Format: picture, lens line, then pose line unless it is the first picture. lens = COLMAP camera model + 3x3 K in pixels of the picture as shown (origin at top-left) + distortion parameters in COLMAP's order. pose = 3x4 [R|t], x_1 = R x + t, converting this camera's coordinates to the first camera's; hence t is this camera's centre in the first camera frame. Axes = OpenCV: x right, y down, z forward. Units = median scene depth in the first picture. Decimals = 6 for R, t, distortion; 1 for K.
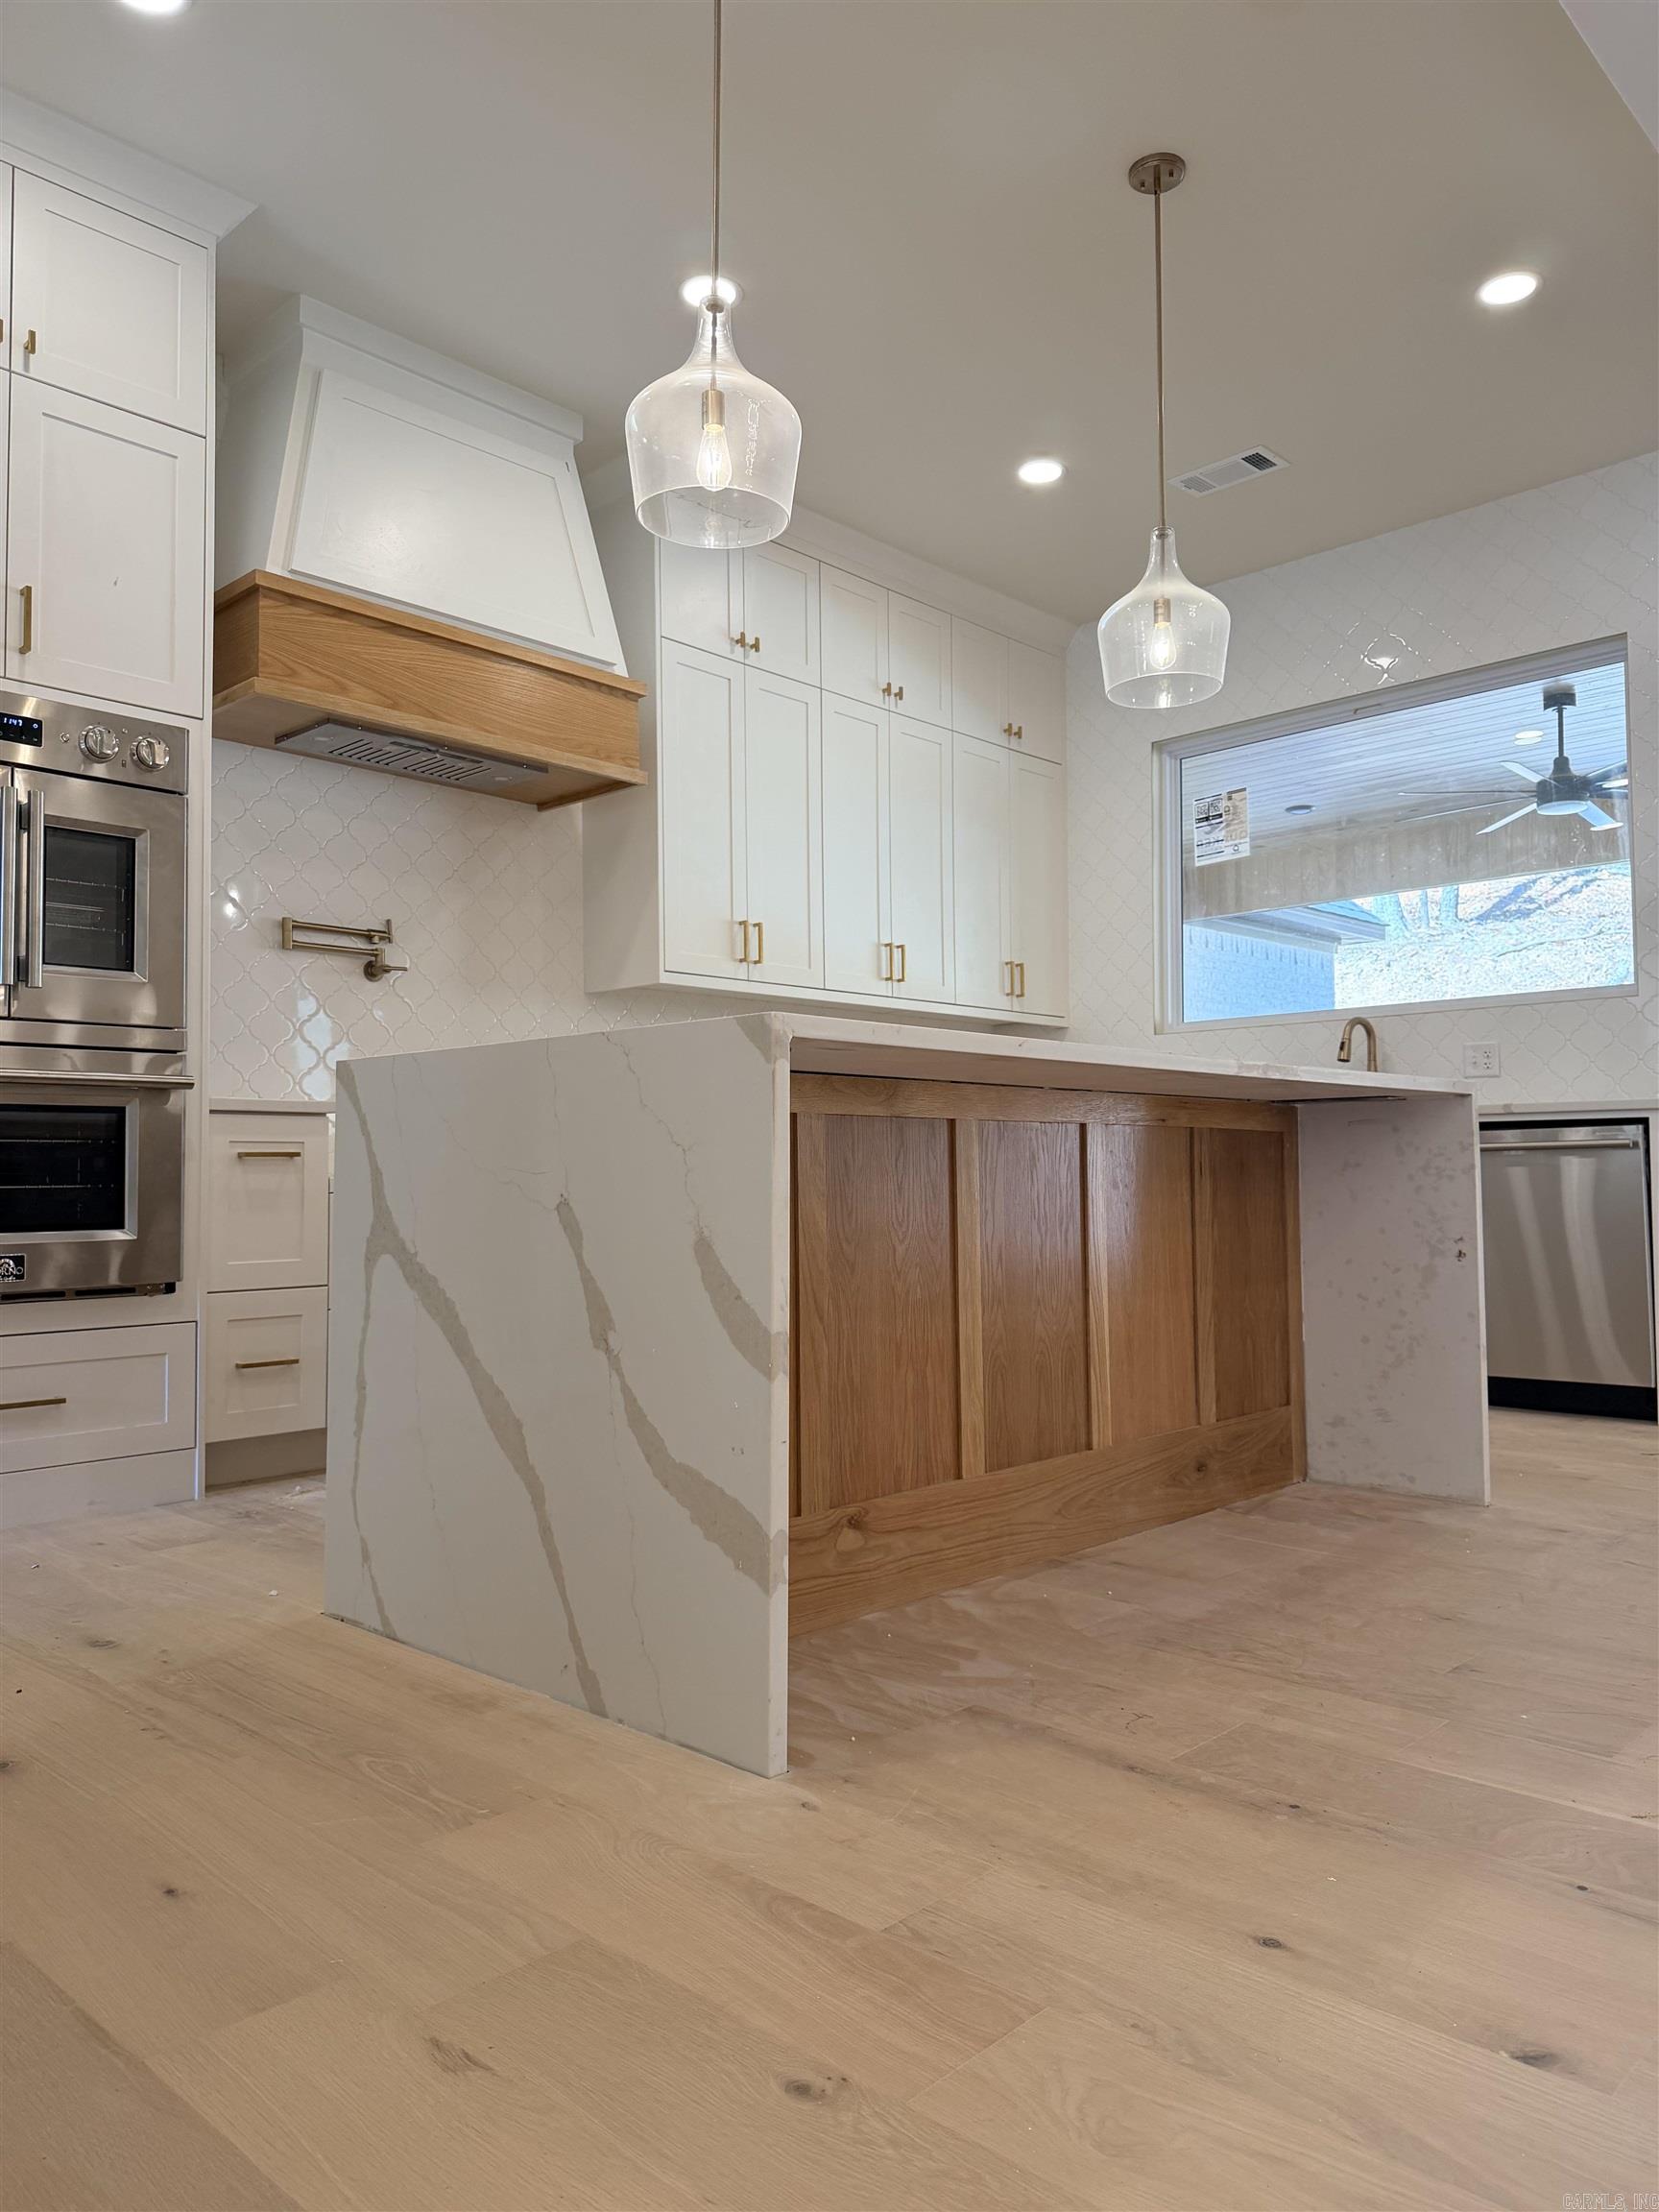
lens RADIAL K [[1557.9, 0, 842.1], [0, 1557.9, 1118.0], [0, 0, 1]] dist [0.063055, -0.136537]
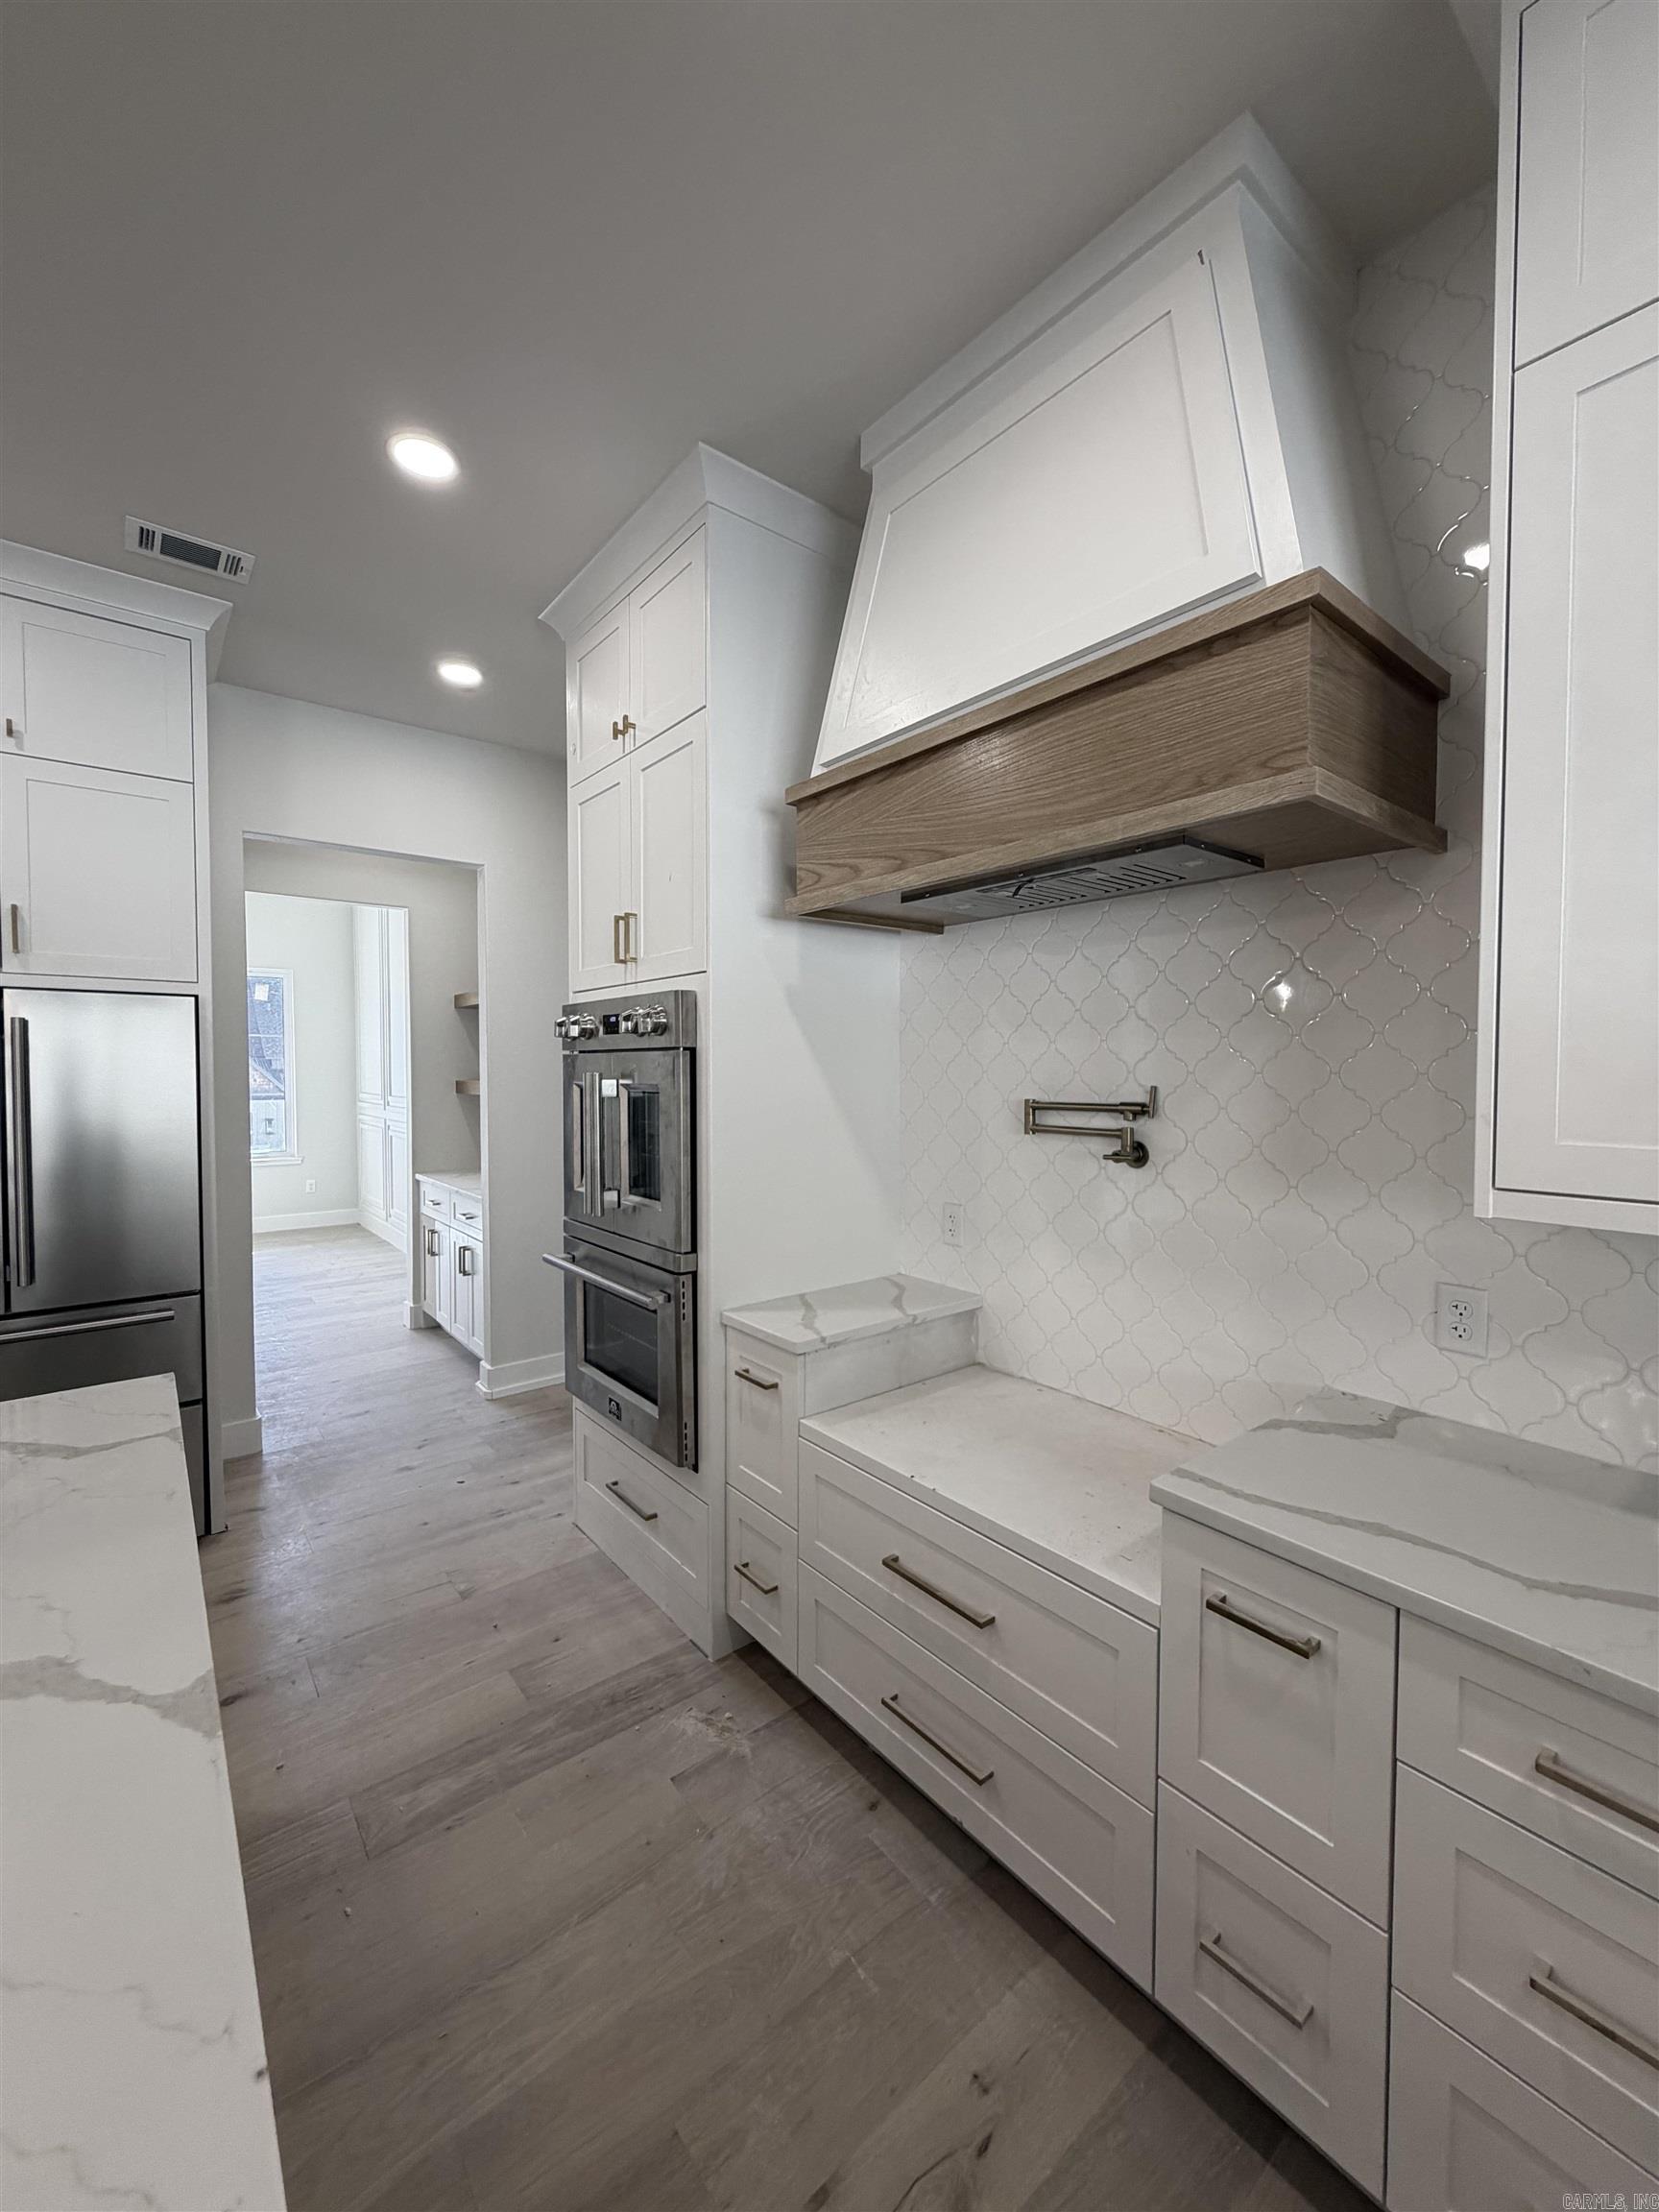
lens RADIAL K [[888.0, 0, 822.1], [0, 888.0, 1099.1], [0, 0, 1]] dist [0.012838, -0.000117]
pose [[-0.143507, 0.040353, -0.988826, 0.178654], [0.038903, 0.998626, 0.035107, -0.162468], [0.988884, -0.033431, -0.144879, 1.034091]]
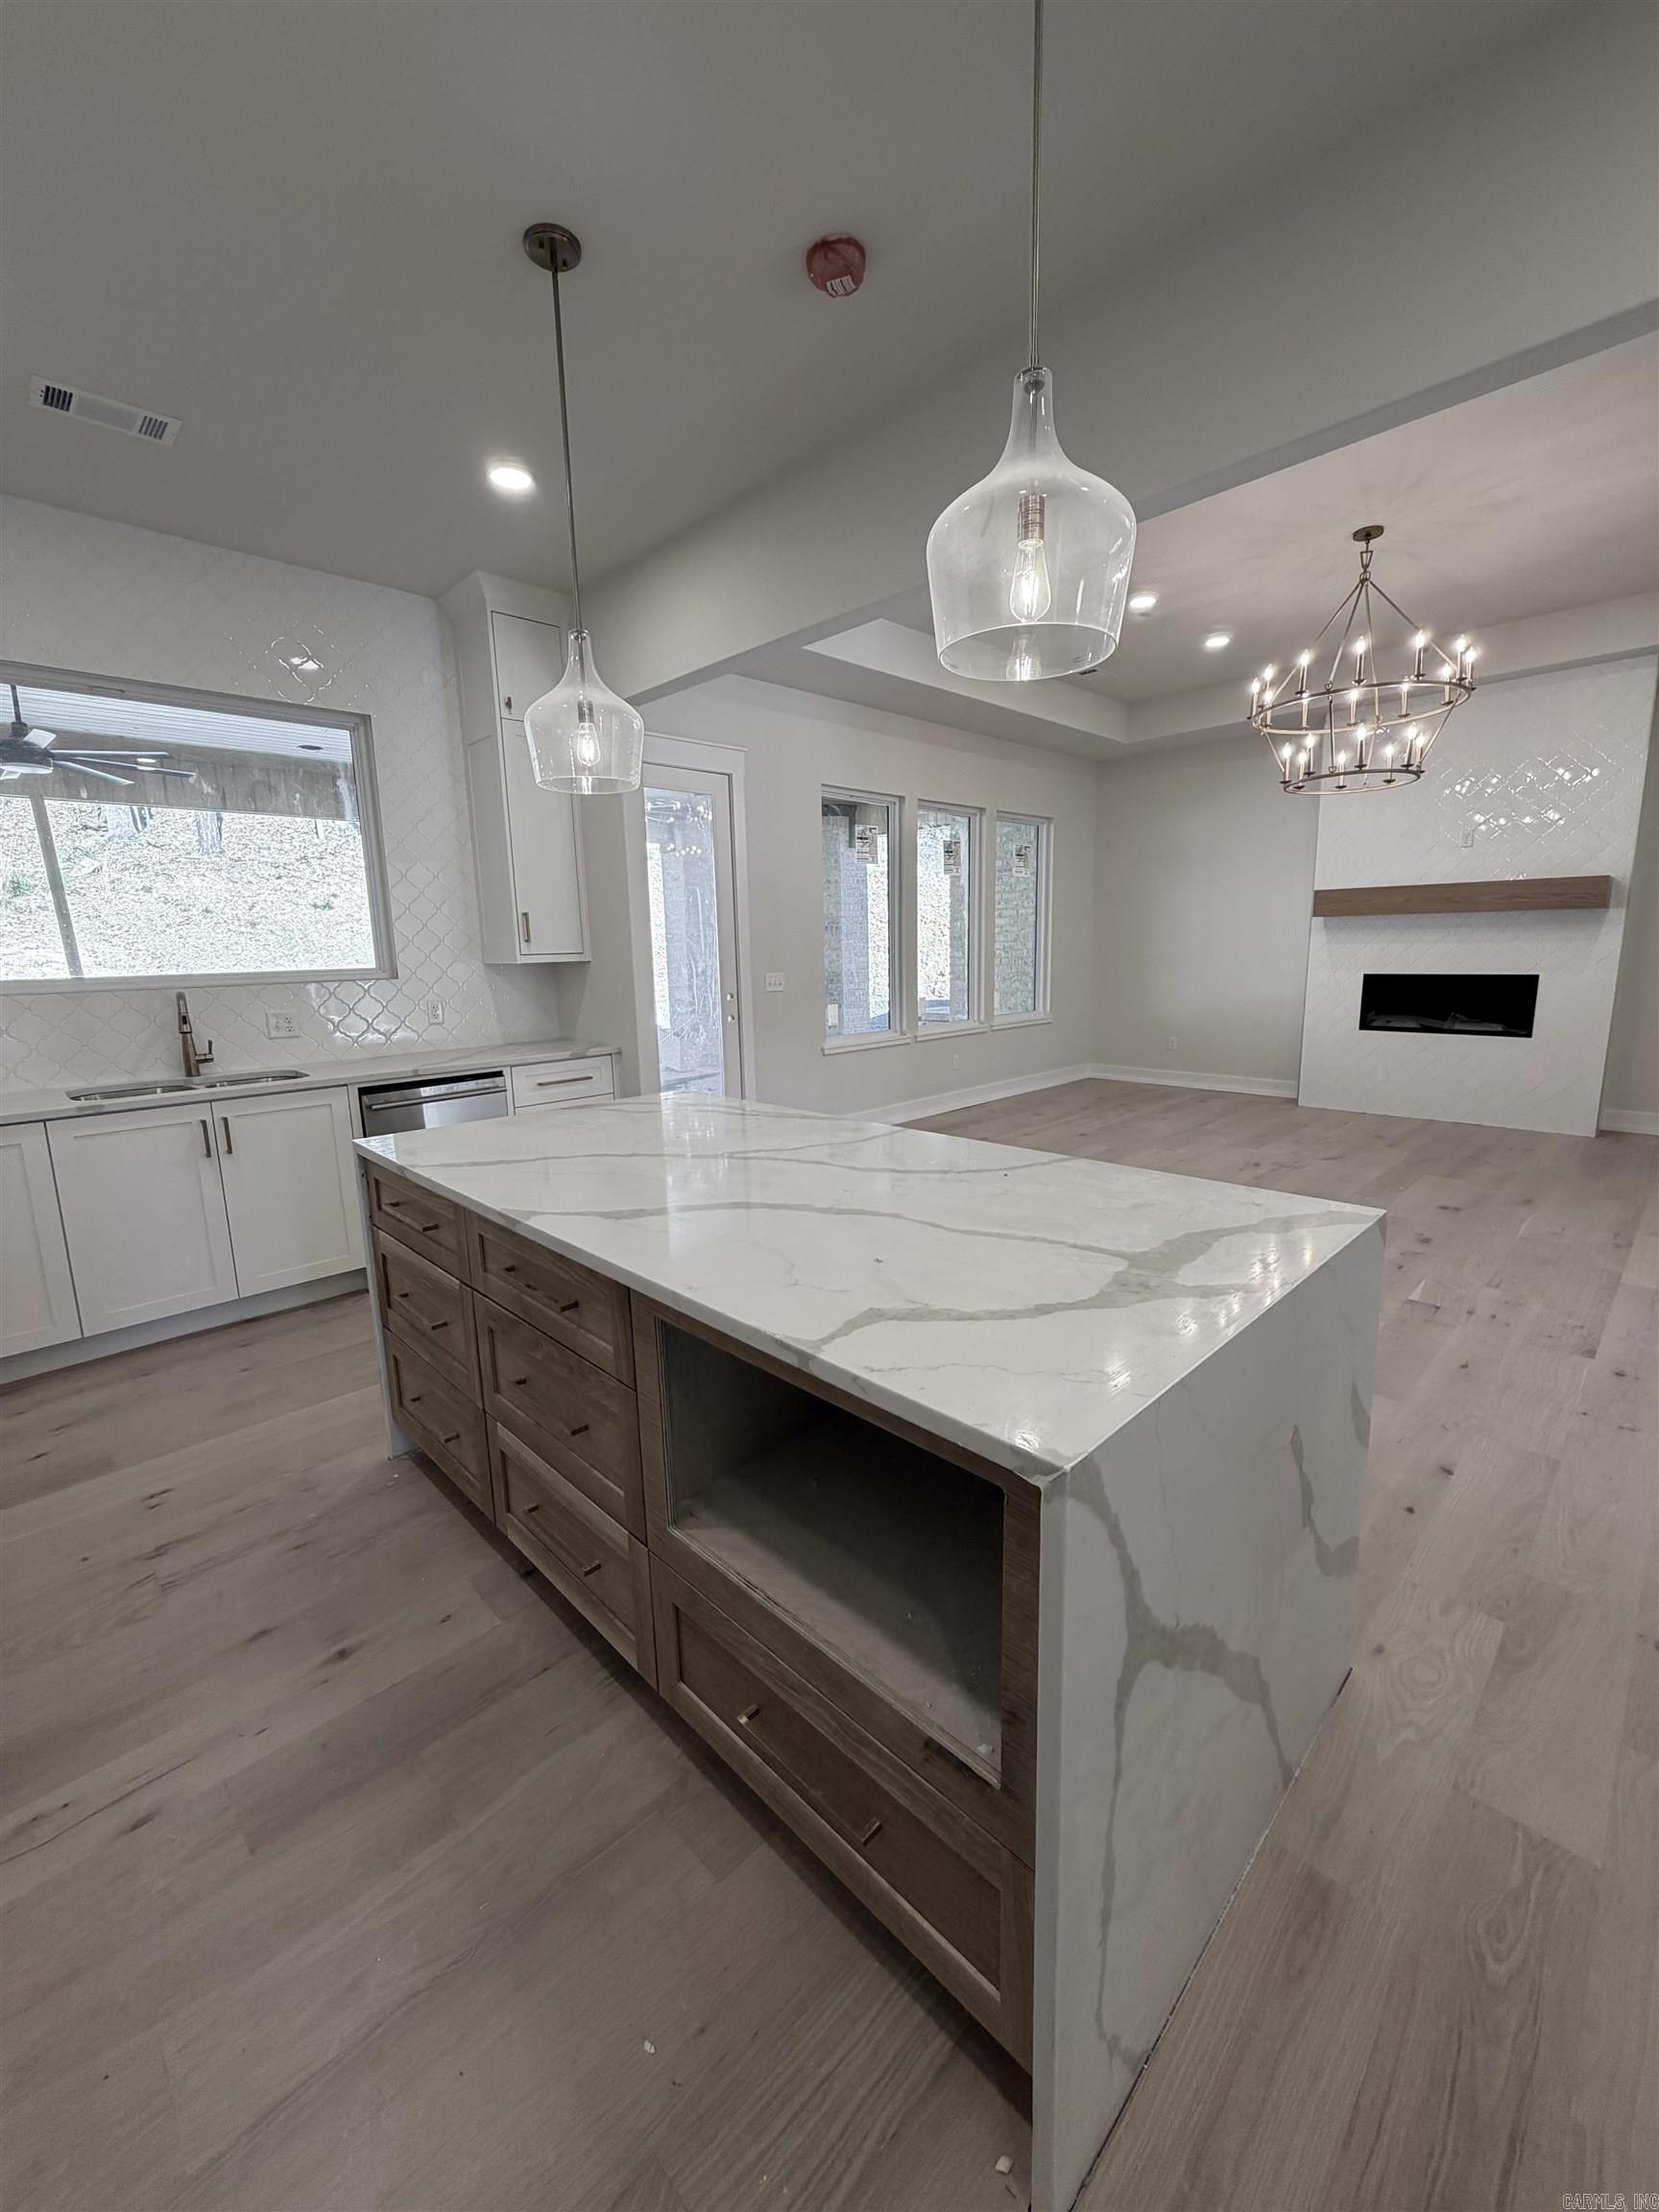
lens RADIAL K [[881.5, 0, 836.7], [0, 881.5, 1103.2], [0, 0, 1]] dist [-0.001900, -0.000404]
pose [[0.028204, -0.170329, 0.984984, -0.392829], [-0.016226, 0.985168, 0.170825, -0.137688], [-0.999470, -0.020800, 0.025022, 0.695363]]
